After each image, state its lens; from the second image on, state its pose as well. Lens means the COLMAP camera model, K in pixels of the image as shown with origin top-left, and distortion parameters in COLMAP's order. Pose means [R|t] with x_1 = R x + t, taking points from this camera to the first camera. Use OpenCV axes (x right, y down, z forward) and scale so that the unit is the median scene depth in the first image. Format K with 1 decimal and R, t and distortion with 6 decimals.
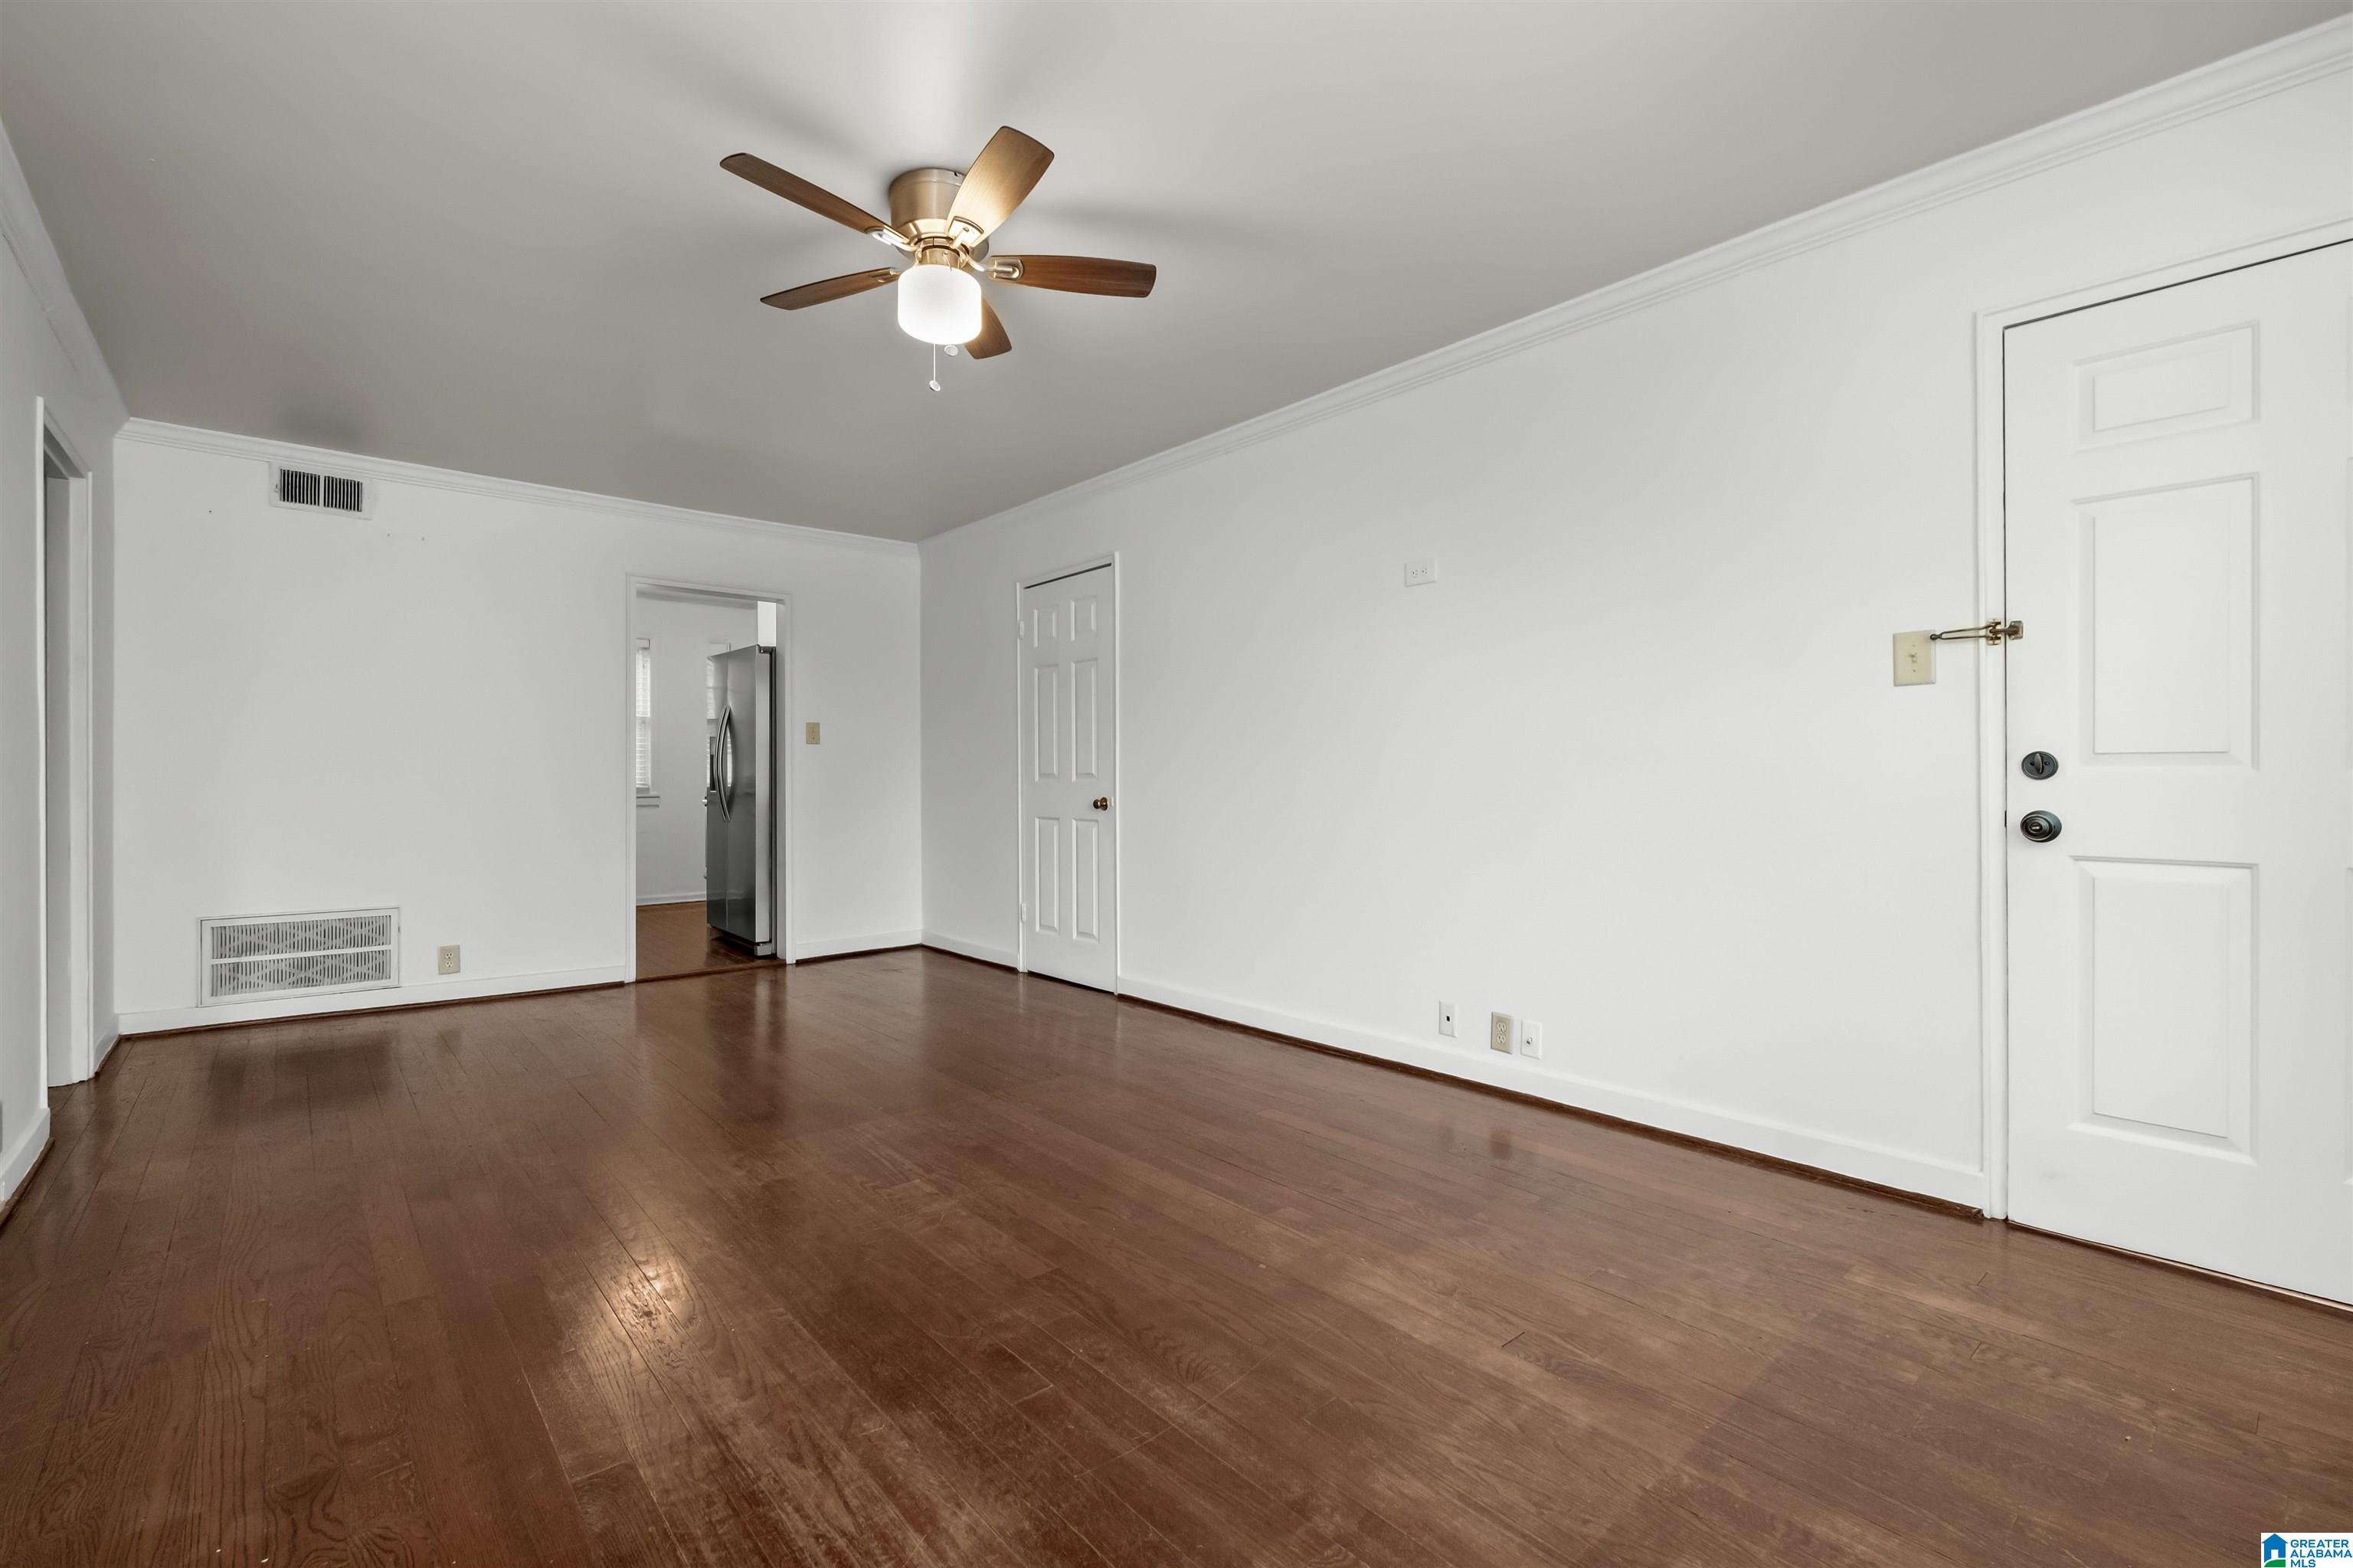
lens RADIAL K [[1041.1, 0, 1169.5], [0, 1041.1, 787.7], [0, 0, 1]] dist [-0.000624, -0.000548]
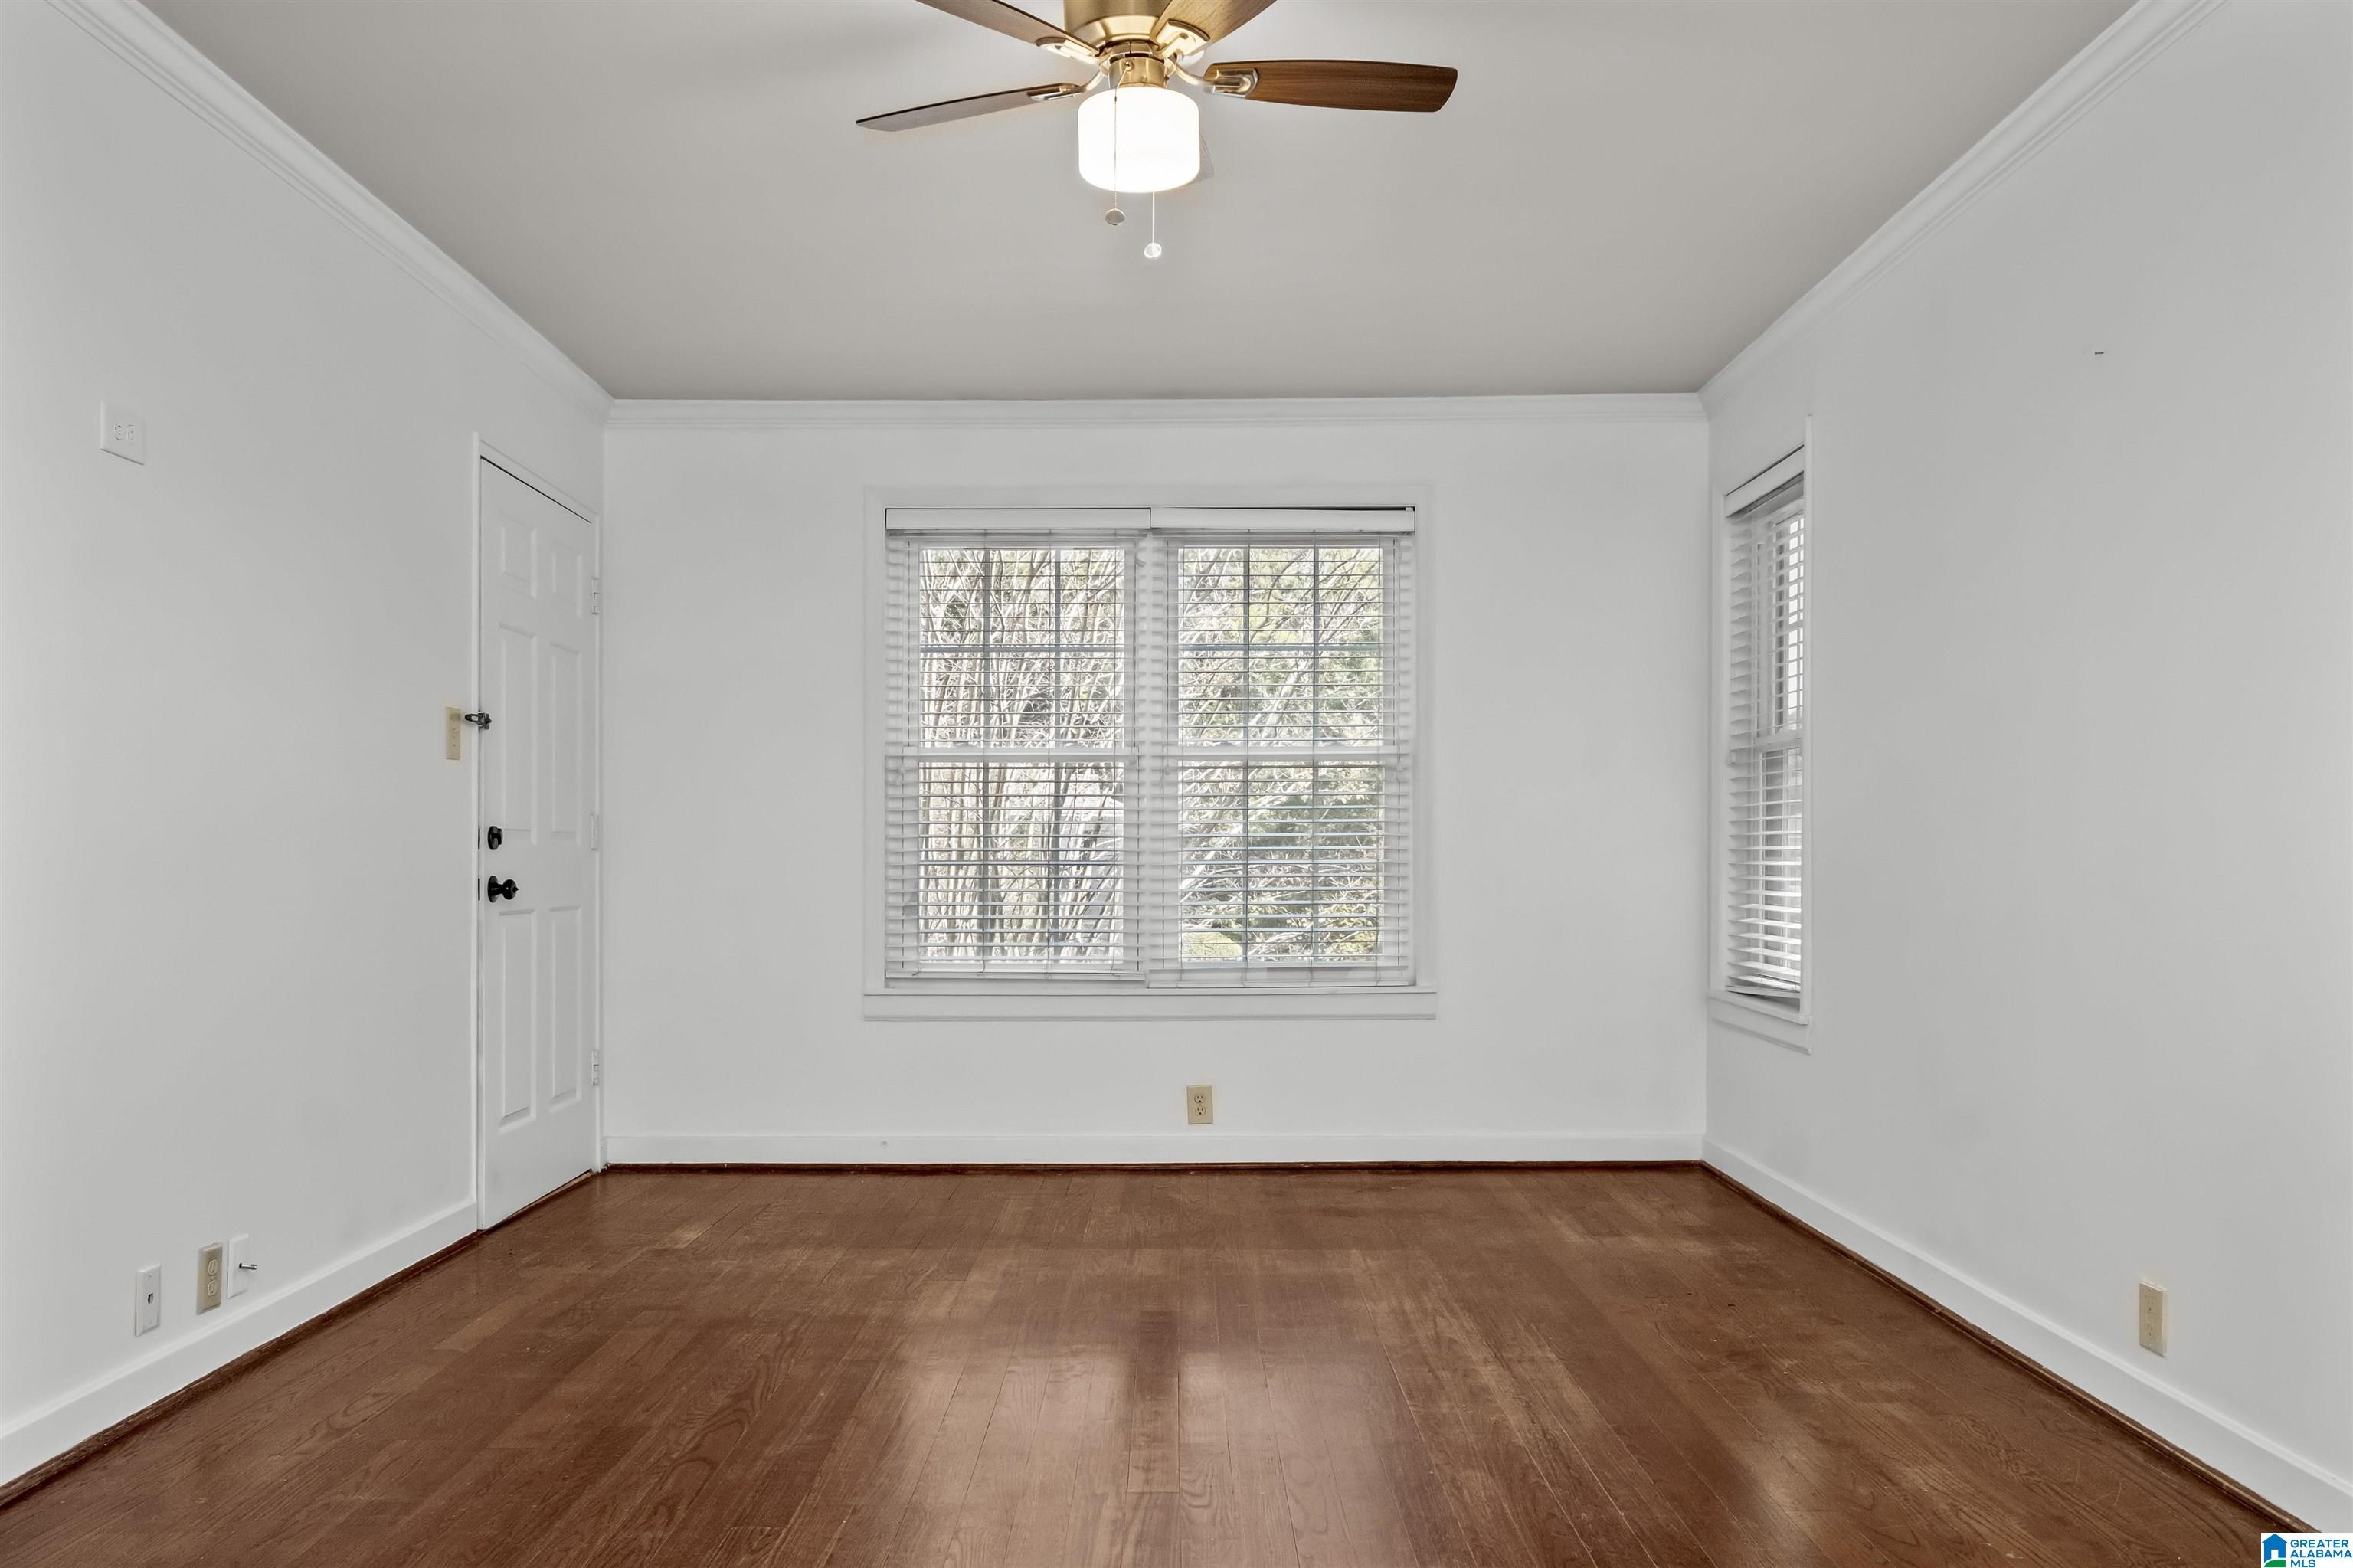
lens RADIAL K [[1789.4, 0, 1173.7], [0, 1789.4, 872.0], [0, 0, 1]] dist [-0.001349, 0.004024]
pose [[-0.758326, -0.007059, 0.651837, -1.246115], [0.005317, 0.999841, 0.017013, -0.014094], [-0.651854, 0.016367, -0.758168, 2.331362]]
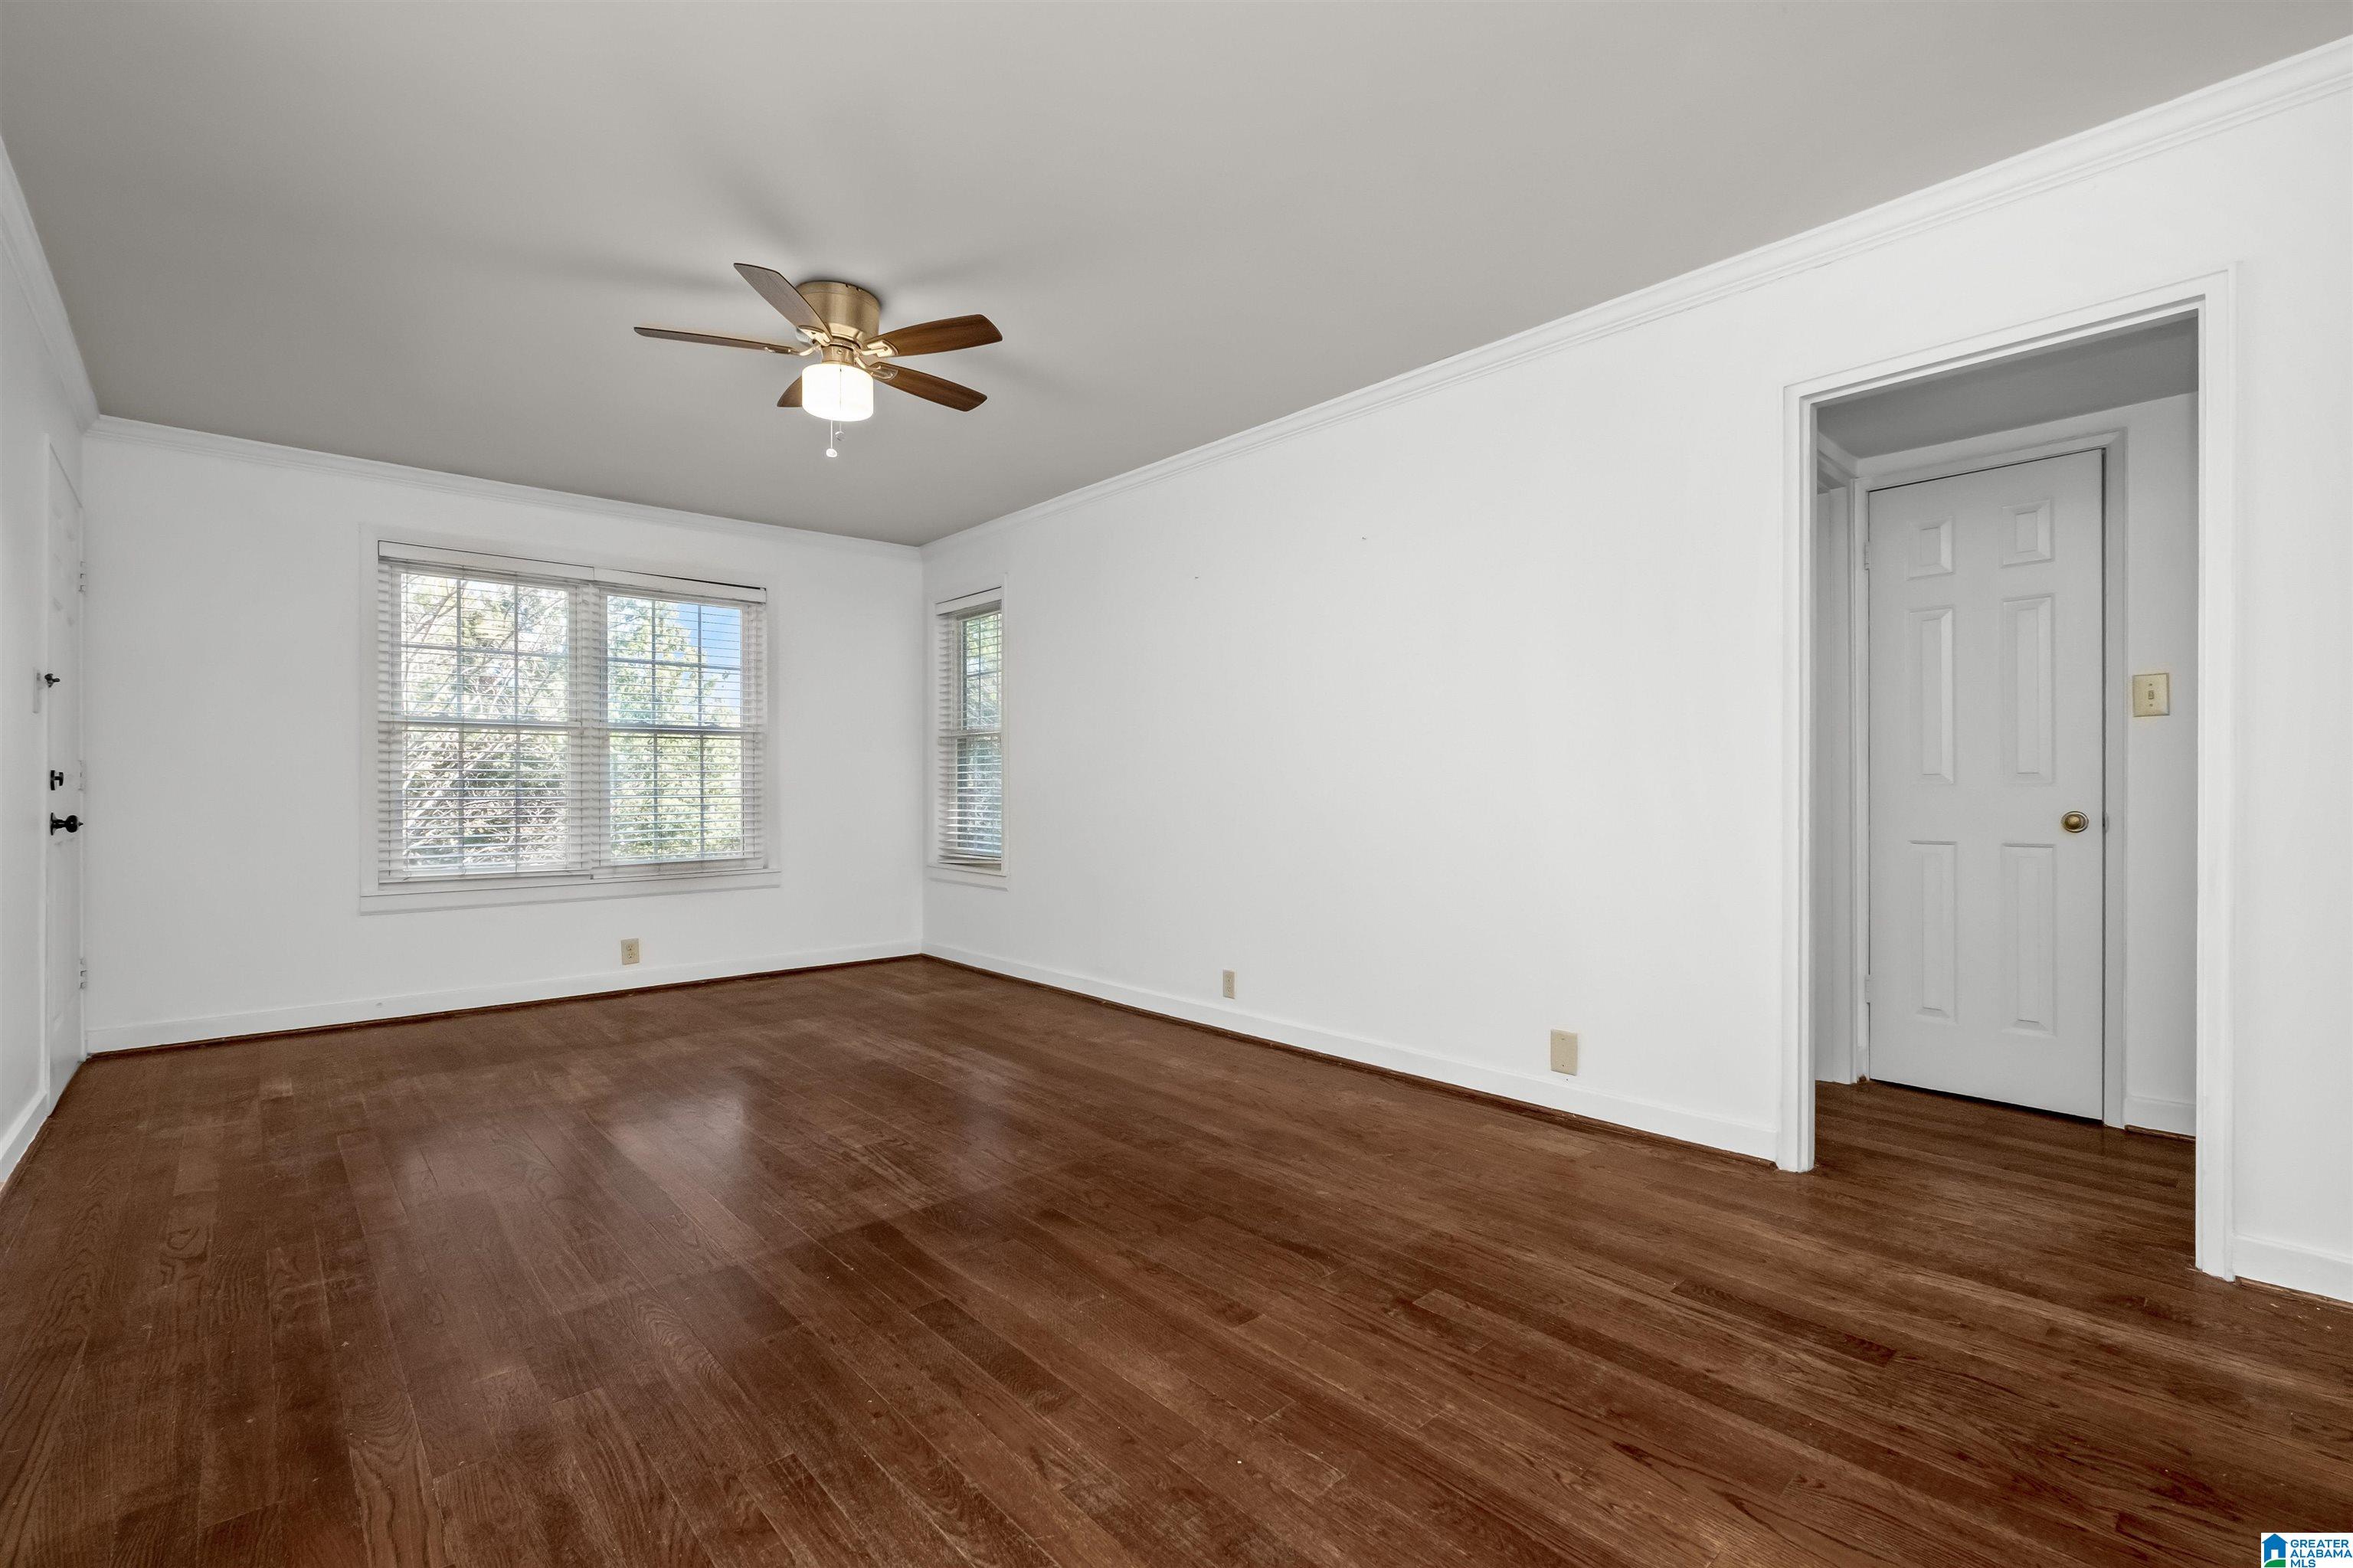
lens RADIAL K [[1041.1, 0, 1169.5], [0, 1041.1, 787.7], [0, 0, 1]] dist [-0.000624, -0.000548]
pose [[-0.999839, 0.002181, -0.017804, -0.727613], [0.002058, 0.999974, 0.006949, -0.019372], [0.017819, 0.006911, -0.999817, 2.761888]]
